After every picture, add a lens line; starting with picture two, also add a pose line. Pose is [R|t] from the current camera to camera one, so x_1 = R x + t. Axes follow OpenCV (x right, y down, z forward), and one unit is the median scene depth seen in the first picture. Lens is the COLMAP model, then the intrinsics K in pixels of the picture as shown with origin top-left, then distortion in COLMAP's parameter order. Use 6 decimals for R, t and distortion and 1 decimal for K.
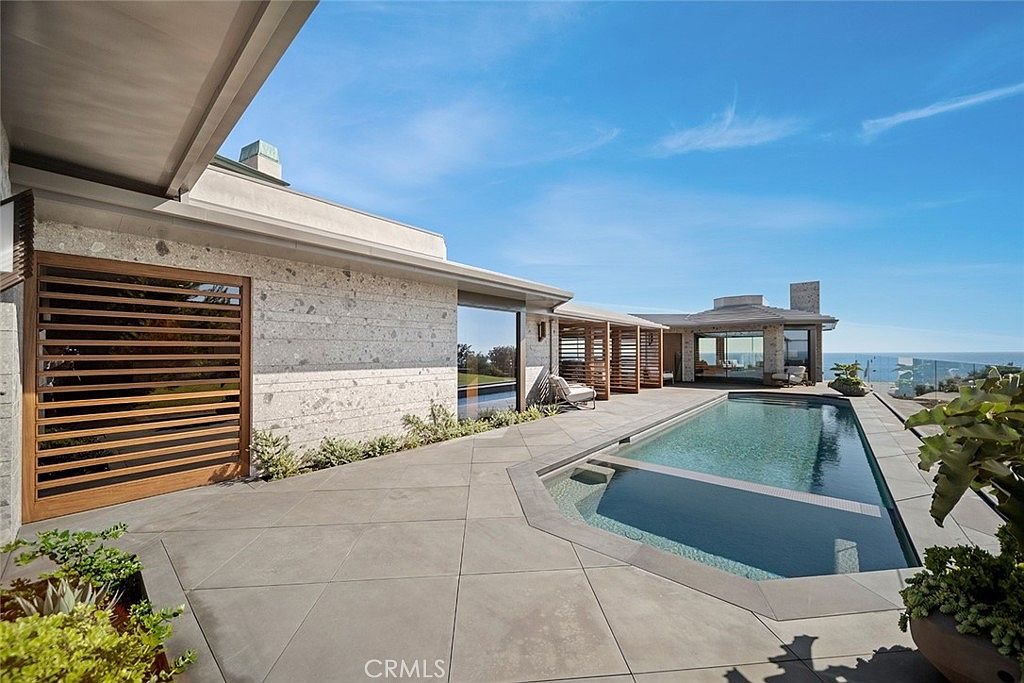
lens RADIAL K [[368.1, 0, 512.0], [0, 368.1, 341.5], [0, 0, 1]] dist [0.000258, -0.000015]
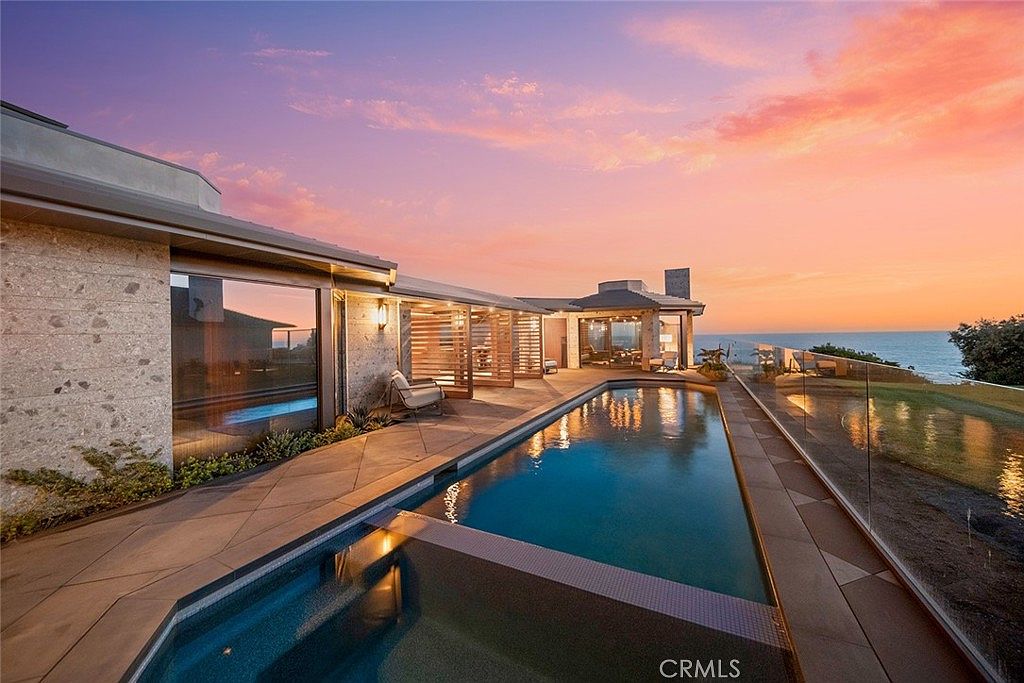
lens RADIAL K [[368.1, 0, 512.0], [0, 368.1, 341.5], [0, 0, 1]] dist [0.000258, -0.000015]
pose [[0.971006, -0.020368, 0.238184, 0.129041], [0.012664, 0.999347, 0.033829, 0.000772], [-0.238718, -0.029832, 0.970631, 0.144938]]
